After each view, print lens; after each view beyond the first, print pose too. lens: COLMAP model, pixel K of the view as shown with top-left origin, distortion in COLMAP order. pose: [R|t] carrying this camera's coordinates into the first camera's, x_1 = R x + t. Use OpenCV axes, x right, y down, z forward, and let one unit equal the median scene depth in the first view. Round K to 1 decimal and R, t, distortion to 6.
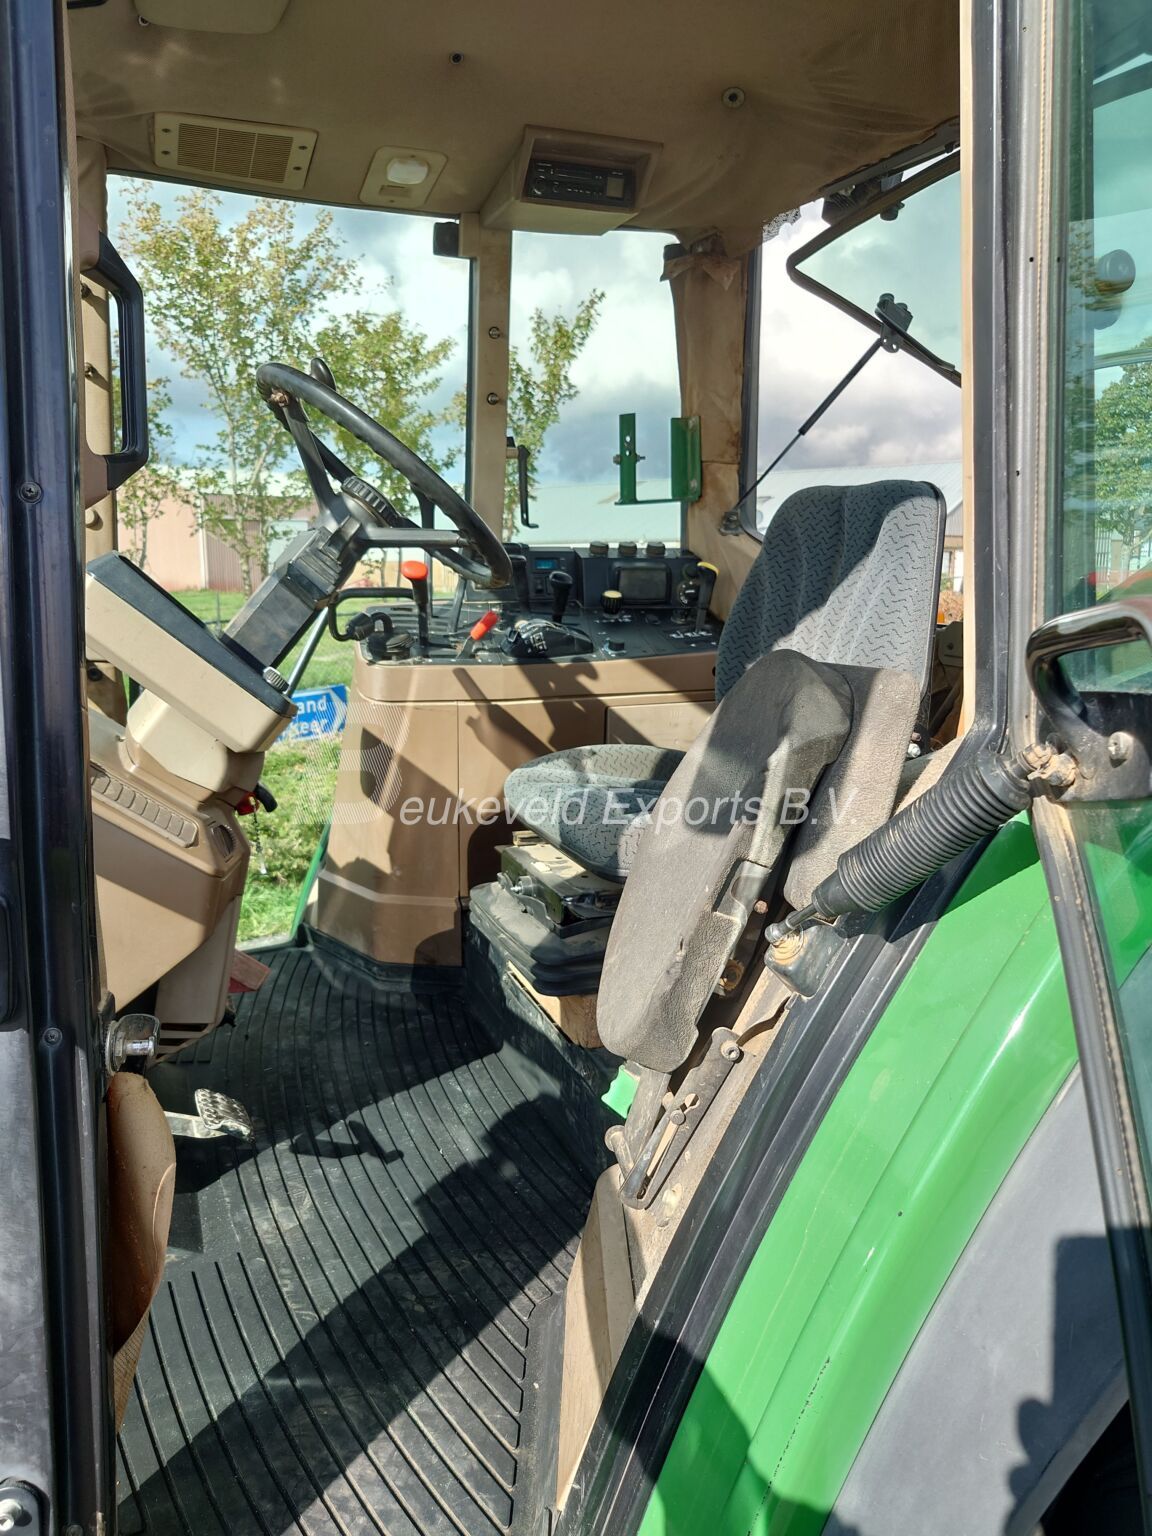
lens RADIAL K [[1230.6, 0, 576.0], [0, 1230.6, 768.0], [0, 0, 1]] dist [0.001772, 0.003250]
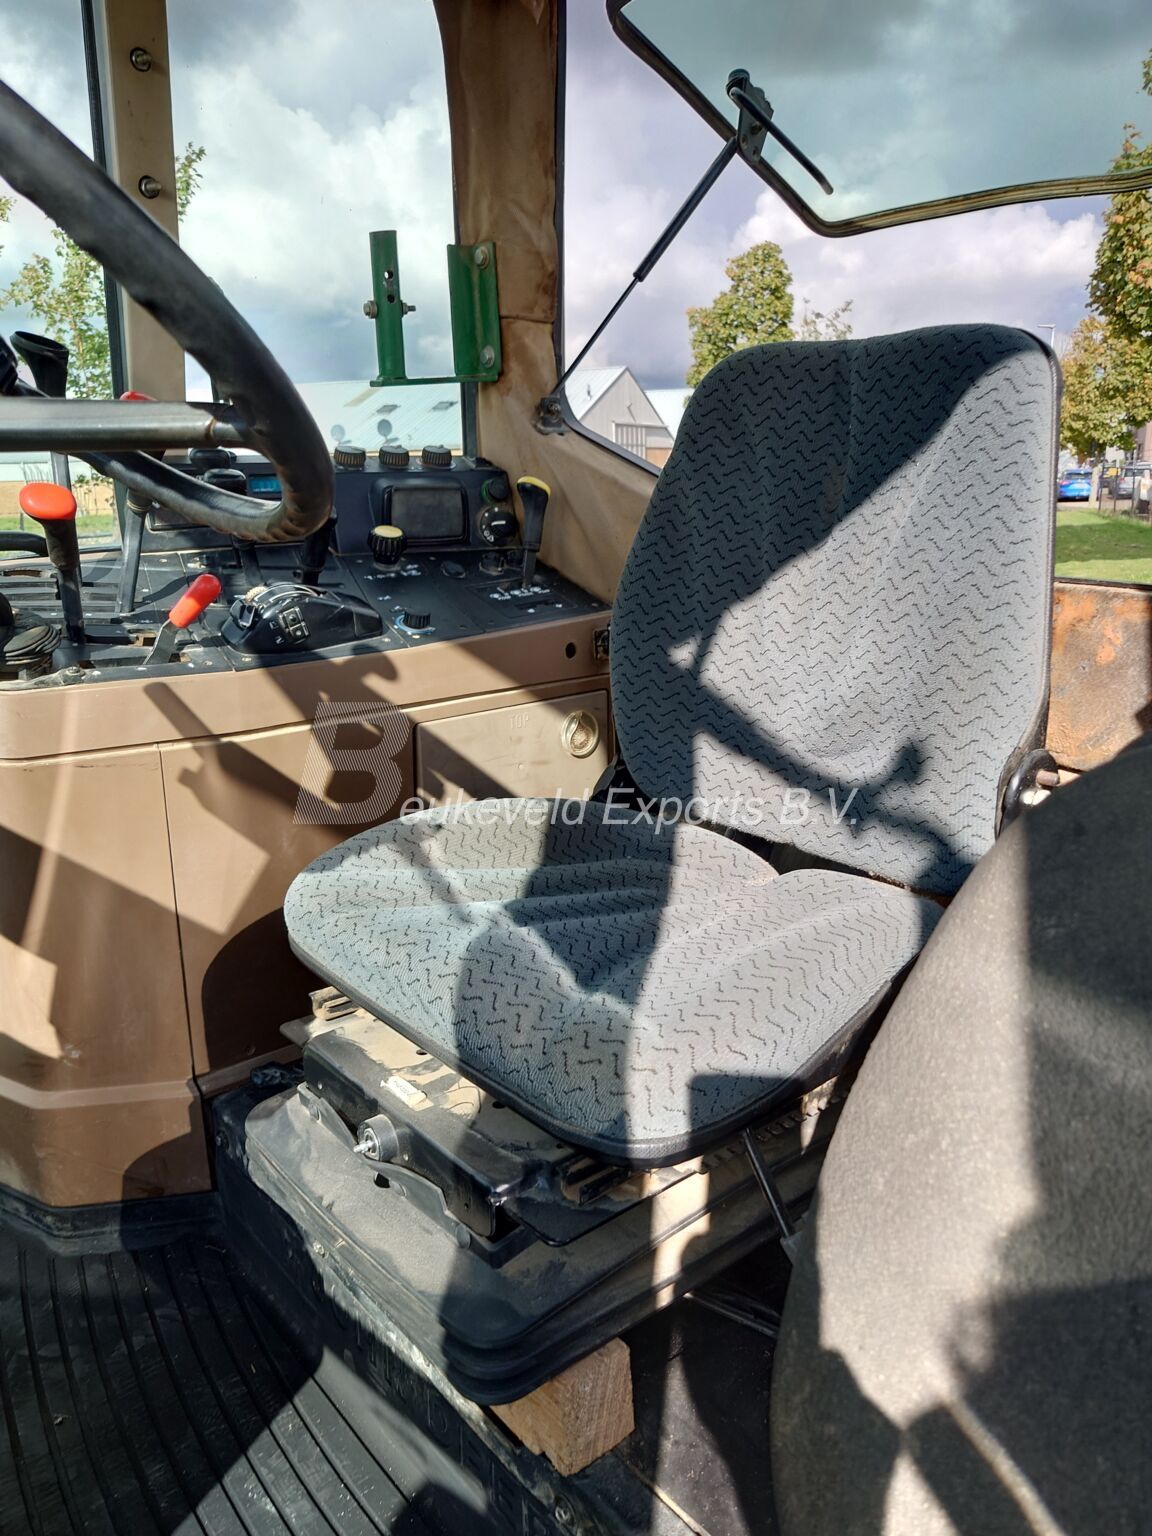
lens RADIAL K [[1129.2, 0, 572.0], [0, 1129.2, 777.5], [0, 0, 1]] dist [-0.004460, 0.007702]
pose [[0.942528, -0.101470, 0.318346, -0.083607], [0.070803, 0.991789, 0.106497, -0.079089], [-0.326538, -0.077837, 0.941974, 0.462402]]
